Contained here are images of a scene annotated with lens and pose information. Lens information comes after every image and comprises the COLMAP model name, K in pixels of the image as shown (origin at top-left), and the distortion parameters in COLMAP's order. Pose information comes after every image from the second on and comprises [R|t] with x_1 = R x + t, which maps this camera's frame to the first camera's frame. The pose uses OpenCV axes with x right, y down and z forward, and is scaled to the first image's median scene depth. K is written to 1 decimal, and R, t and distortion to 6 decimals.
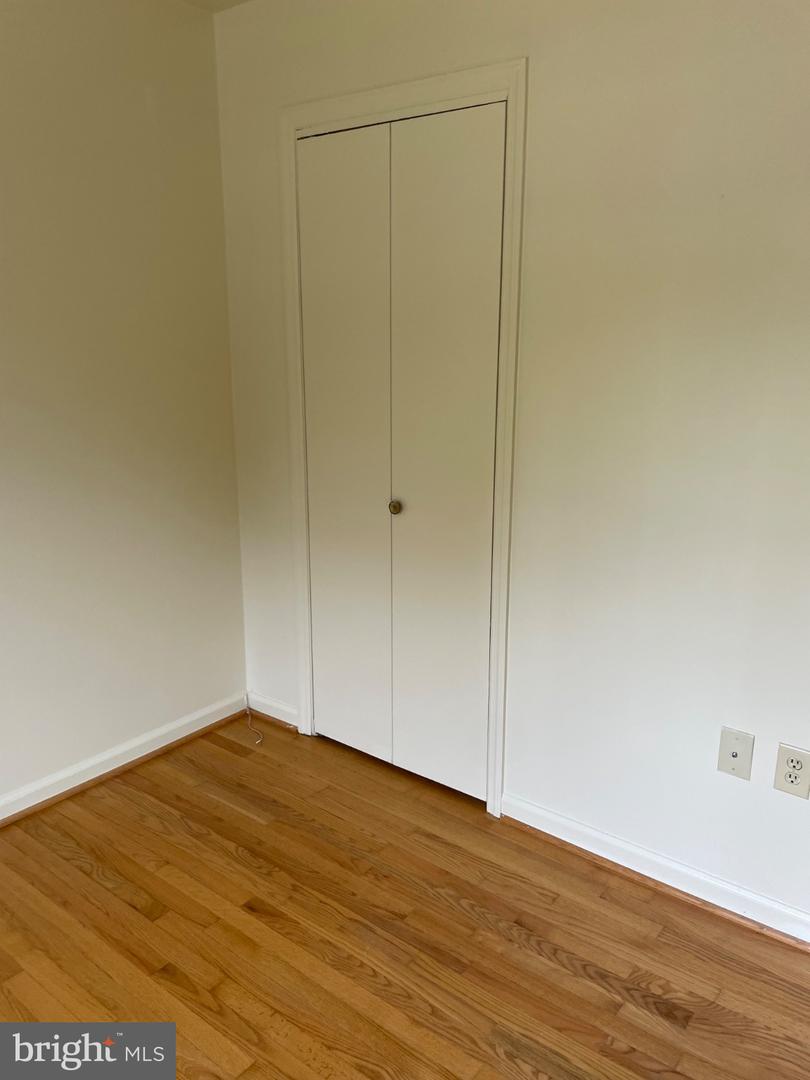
lens RADIAL K [[821.4, 0, 415.7], [0, 821.4, 533.7], [0, 0, 1]] dist [0.074704, -0.098813]
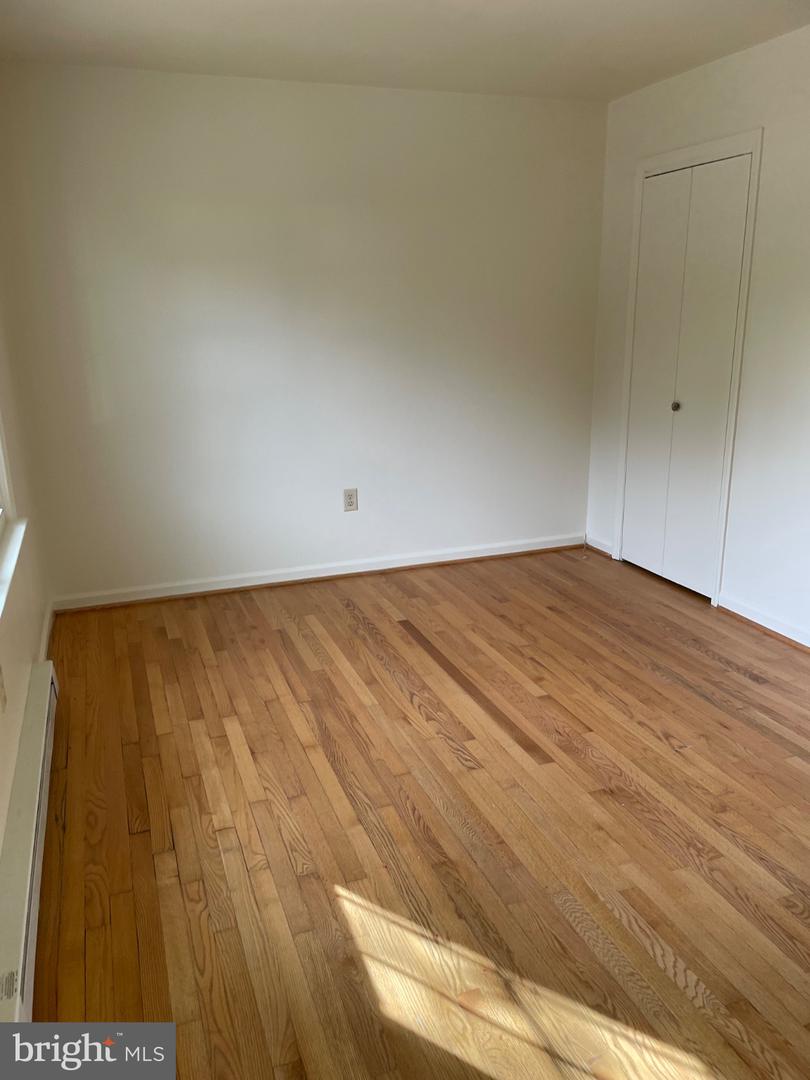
lens RADIAL K [[821.4, 0, 401.3], [0, 821.4, 539.3], [0, 0, 1]] dist [0.074704, -0.098813]
pose [[0.845114, 0.122510, -0.520359, 0.445974], [-0.105317, 0.992466, 0.062614, 0.202253], [0.524109, 0.001887, 0.851649, -0.730654]]
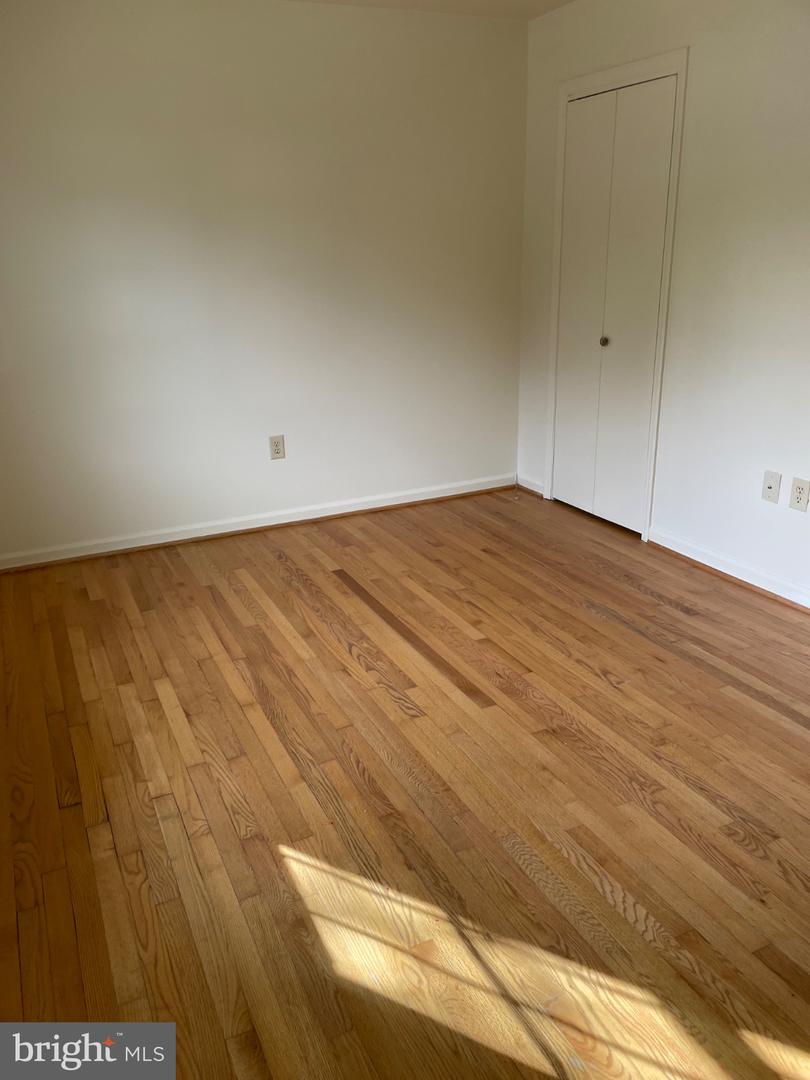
lens RADIAL K [[821.4, 0, 398.3], [0, 821.4, 543.8], [0, 0, 1]] dist [0.074704, -0.098813]
pose [[0.889325, 0.123347, -0.440326, 0.421499], [-0.074609, 0.989169, 0.126404, 0.203599], [0.451148, -0.079562, 0.888895, -0.700228]]
